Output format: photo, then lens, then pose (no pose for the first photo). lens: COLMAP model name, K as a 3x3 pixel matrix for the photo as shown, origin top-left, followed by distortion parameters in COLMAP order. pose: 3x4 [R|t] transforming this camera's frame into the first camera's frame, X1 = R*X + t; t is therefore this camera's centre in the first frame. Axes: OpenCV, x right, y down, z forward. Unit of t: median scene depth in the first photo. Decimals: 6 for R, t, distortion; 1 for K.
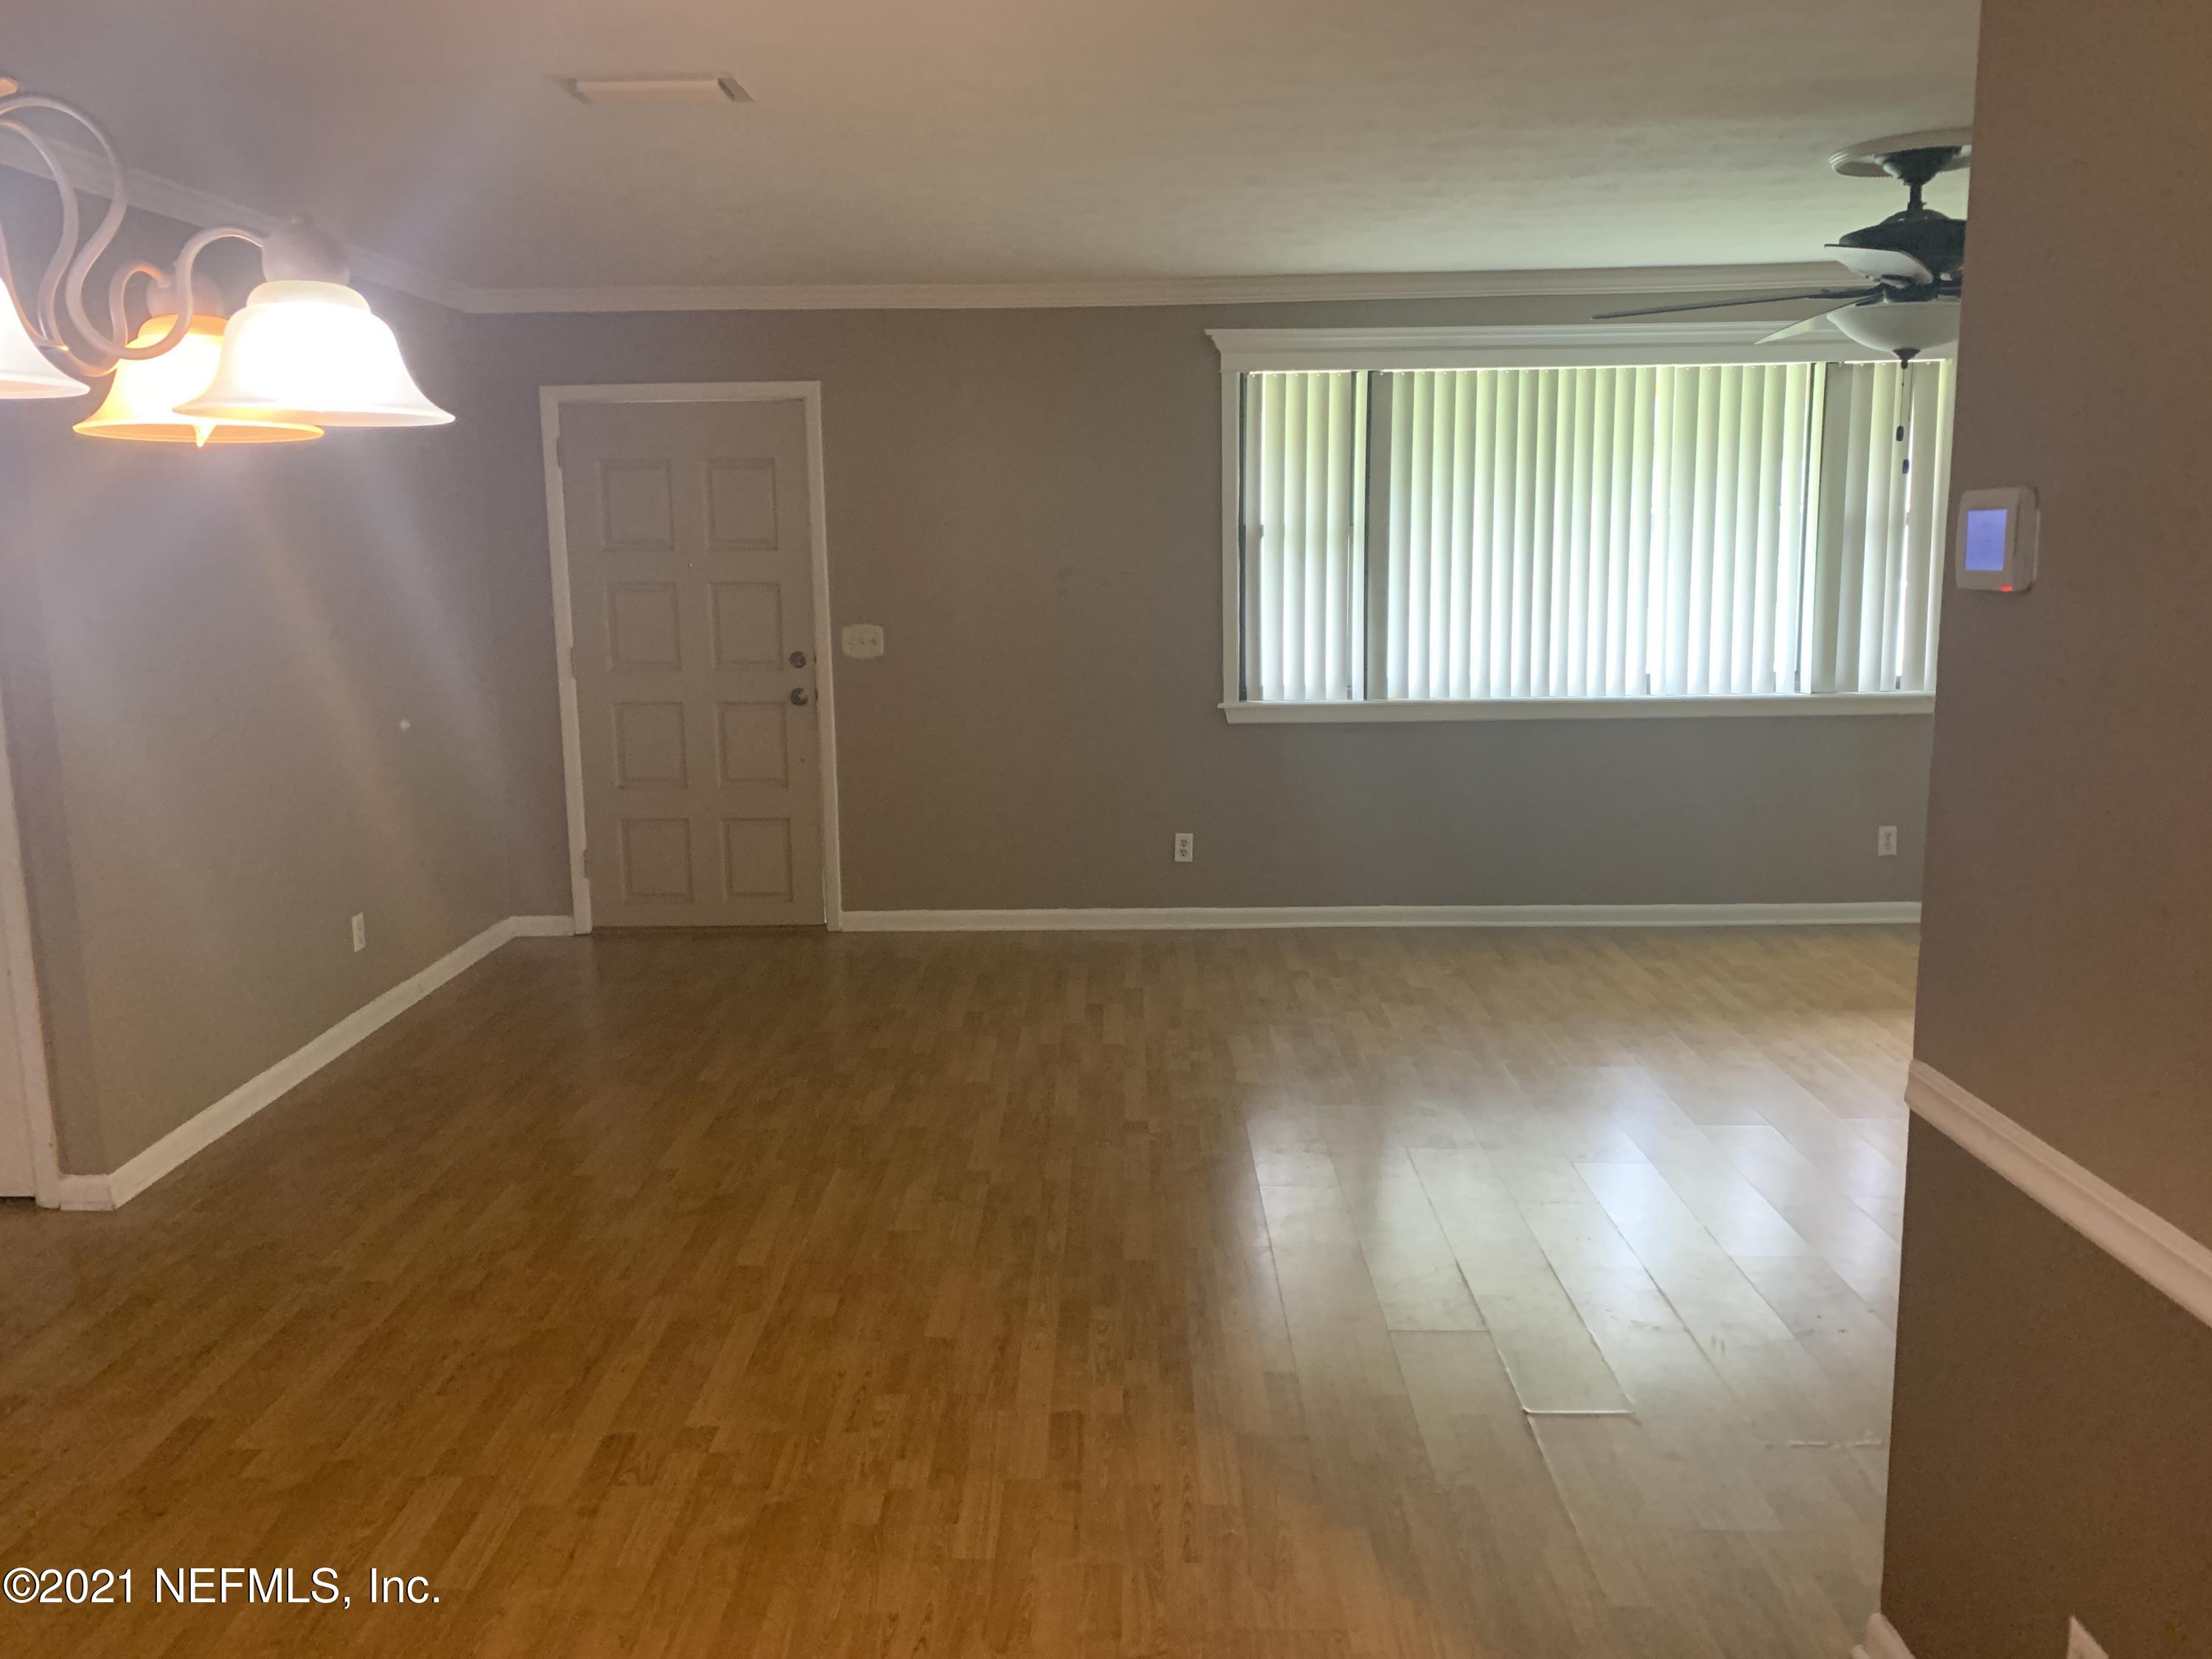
lens RADIAL K [[1698.2, 0, 1076.0], [0, 1698.2, 787.1], [0, 0, 1]] dist [0.049994, -0.062638]
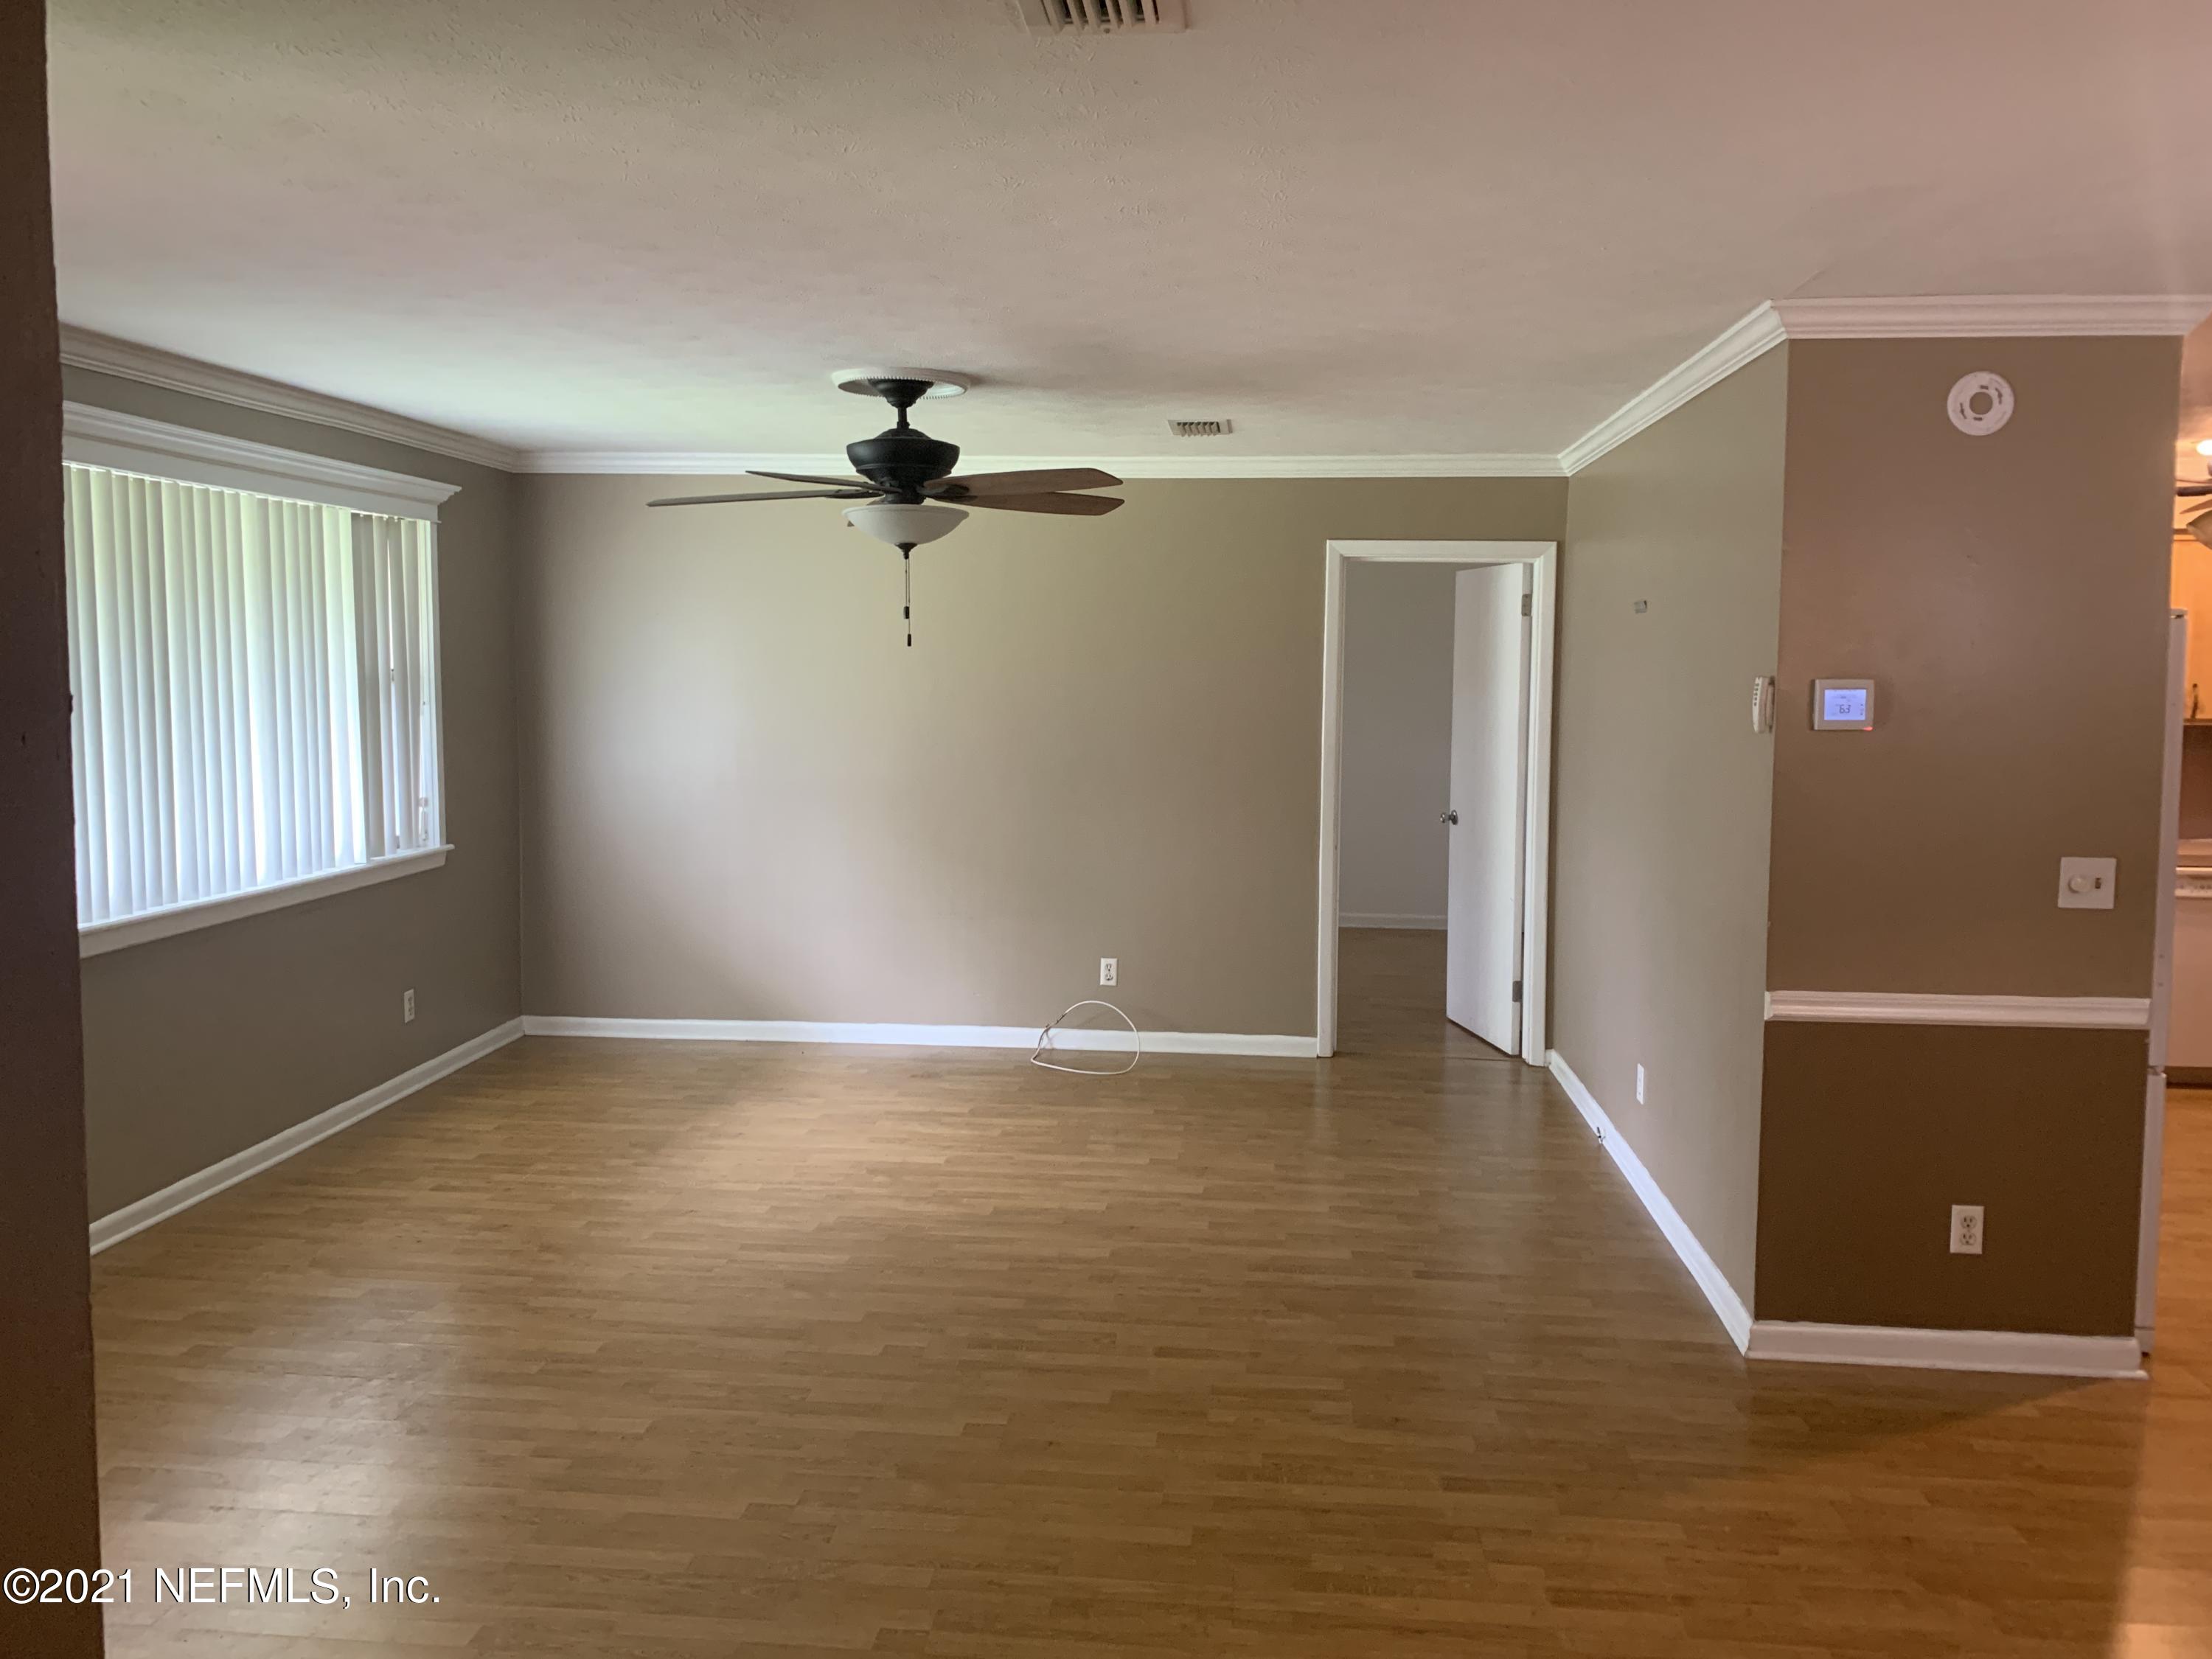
lens RADIAL K [[1698.2, 0, 1082.6], [0, 1698.2, 814.2], [0, 0, 1]] dist [0.049994, -0.062638]
pose [[0.063492, -0.075970, 0.995087, -0.465635], [0.144224, 0.987330, 0.066175, -0.086674], [-0.987506, 0.139314, 0.073644, 0.545750]]
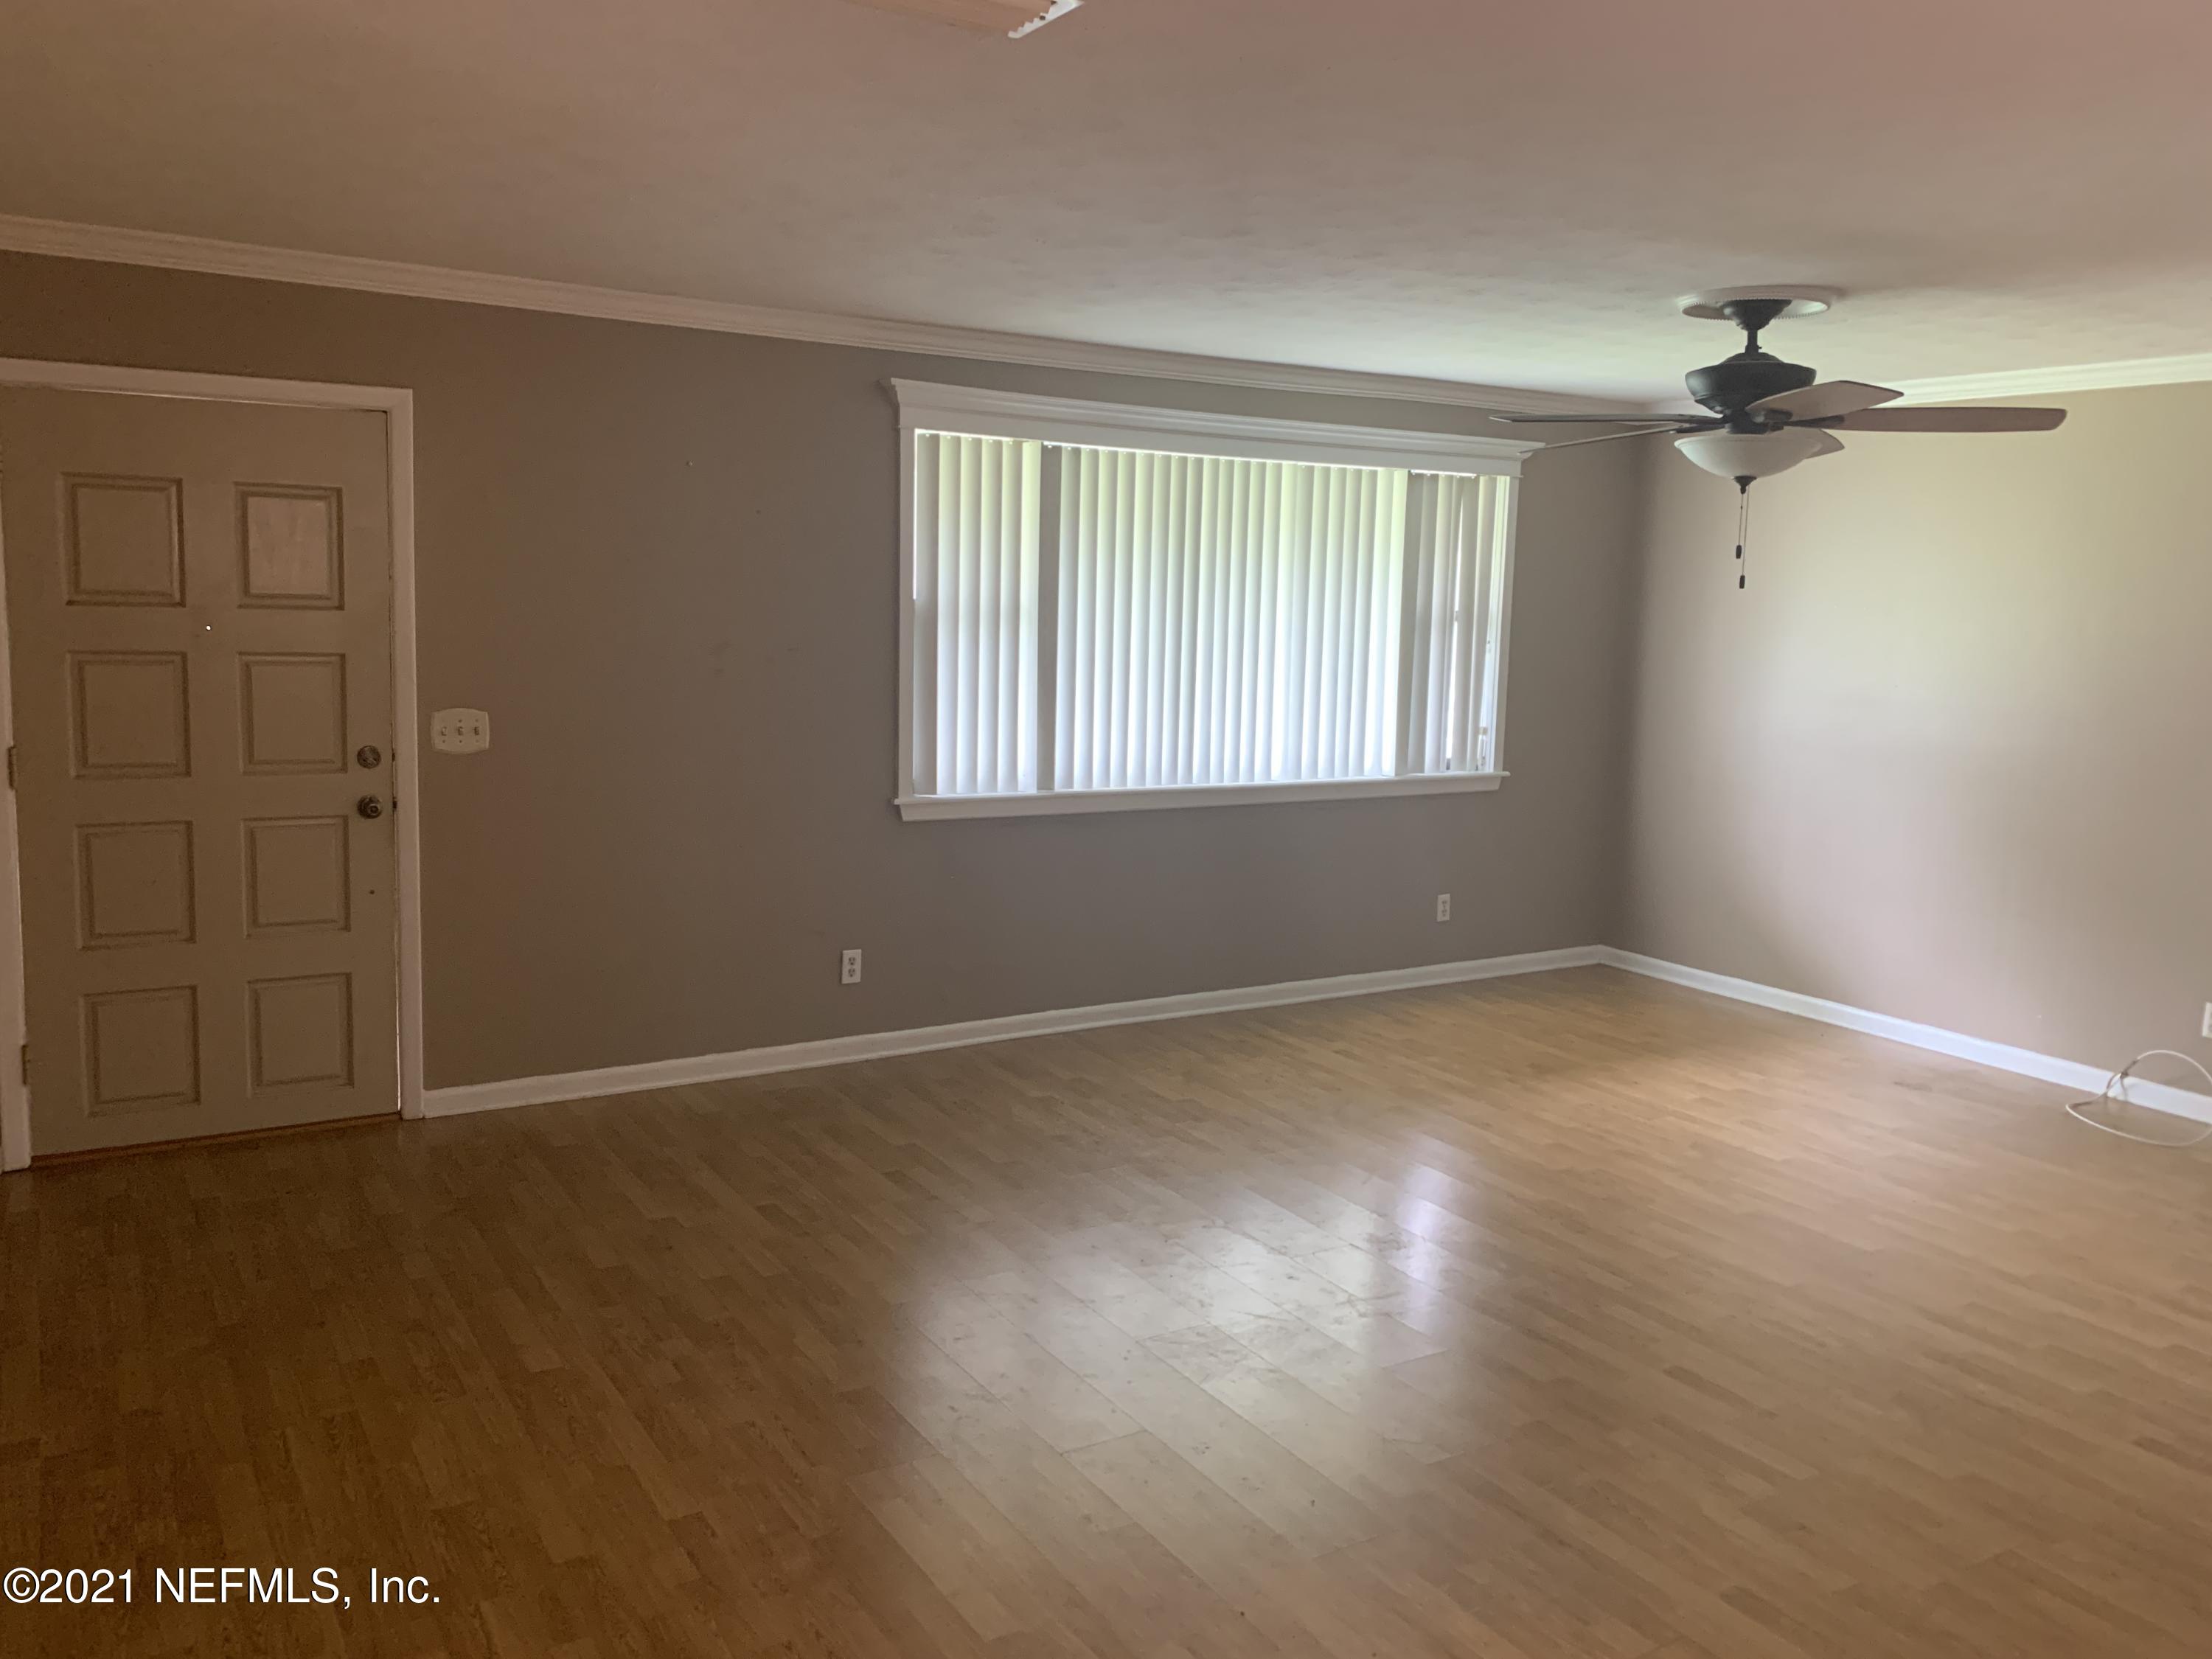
lens RADIAL K [[1698.2, 0, 1079.3], [0, 1698.2, 771.6], [0, 0, 1]] dist [0.049994, -0.062638]
pose [[0.837262, -0.019082, 0.546469, -0.320675], [0.042739, 0.998617, -0.030612, -0.033338], [-0.545129, 0.048986, 0.836920, 0.213722]]
